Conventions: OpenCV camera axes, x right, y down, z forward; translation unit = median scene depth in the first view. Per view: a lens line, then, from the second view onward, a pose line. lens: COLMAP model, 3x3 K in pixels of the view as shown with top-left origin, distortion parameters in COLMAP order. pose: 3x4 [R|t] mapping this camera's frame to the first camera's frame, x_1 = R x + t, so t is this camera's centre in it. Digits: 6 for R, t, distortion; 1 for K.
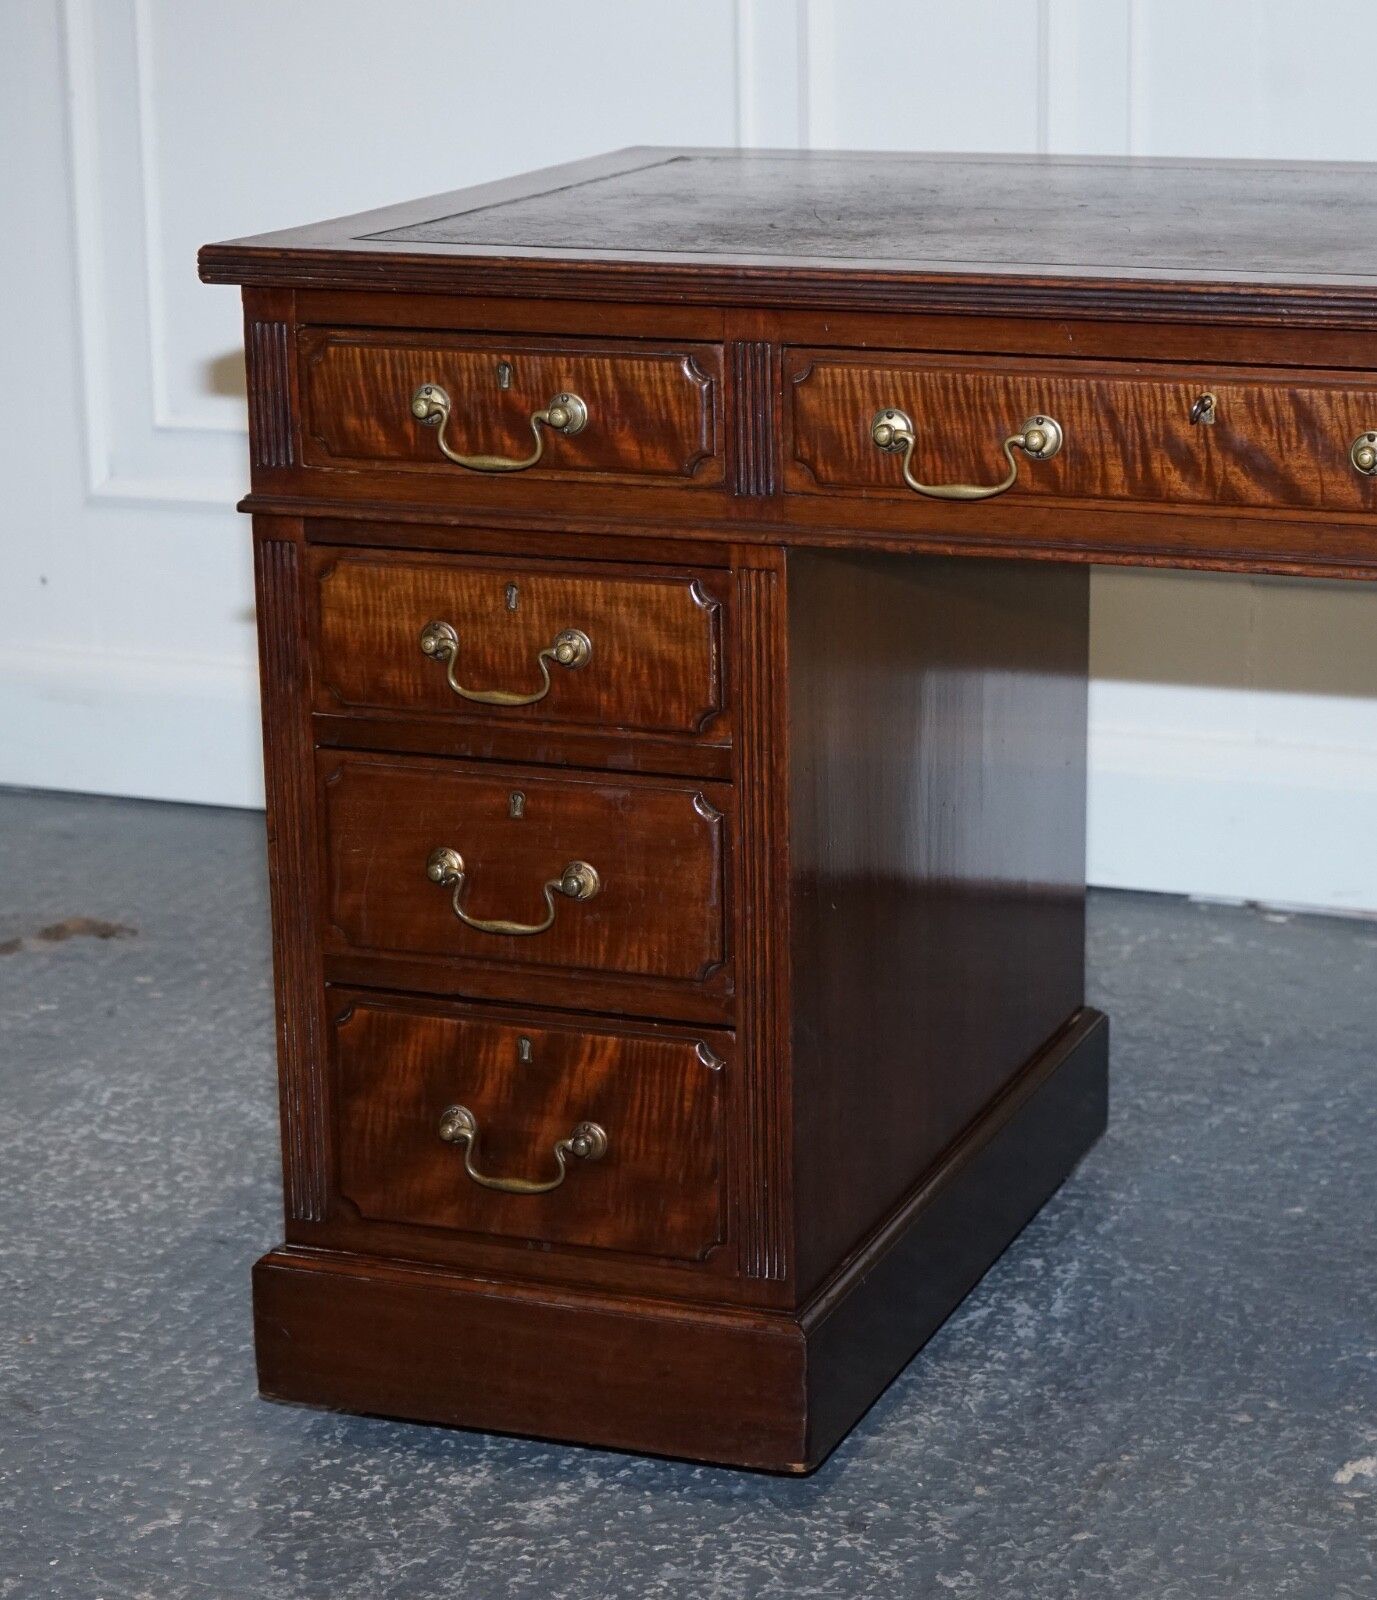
lens RADIAL K [[3691.0, 0, 778.3], [0, 3691.0, 713.9], [0, 0, 1]] dist [-0.083940, 0.064867]
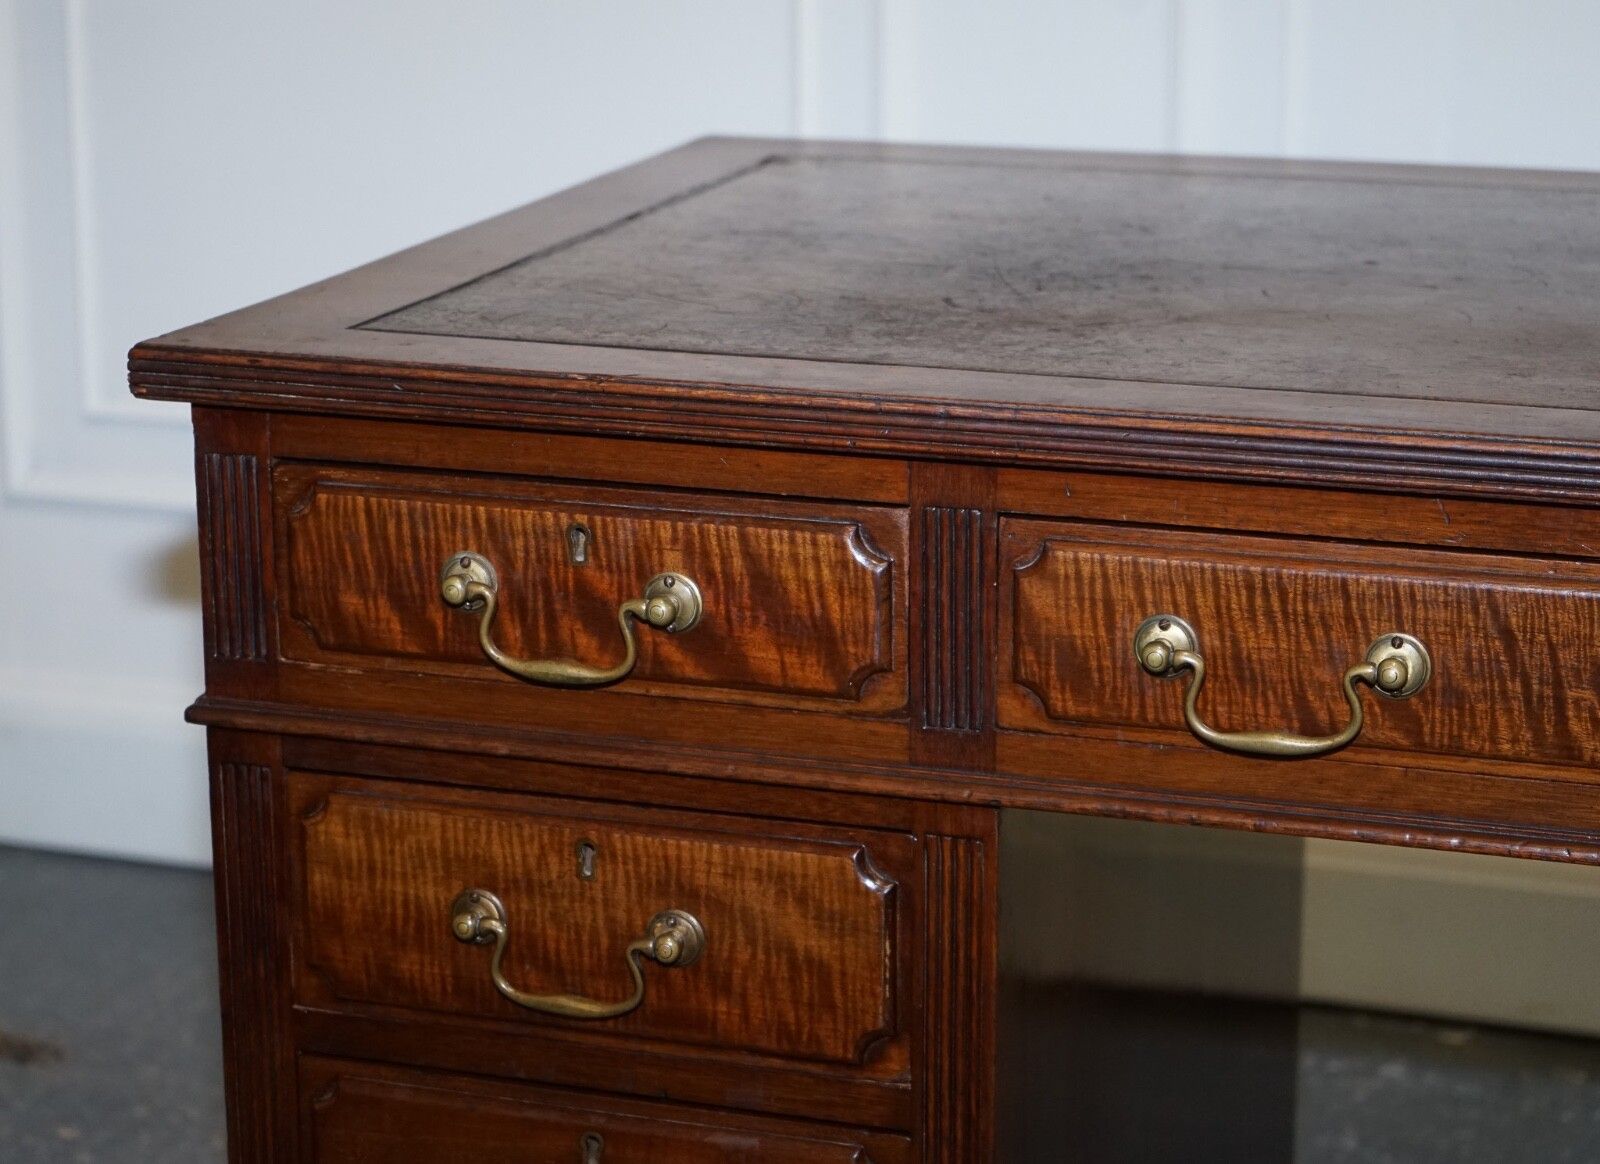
lens RADIAL K [[3799.8, 0, 800.0], [0, 3799.8, 582.0], [0, 0, 1]] dist [-0.128796, 0.331840]
pose [[0.999876, 0.001179, 0.015718, -0.044348], [-0.001135, 0.999995, -0.002803, -0.082721], [-0.015721, 0.002785, 0.999873, 0.299013]]
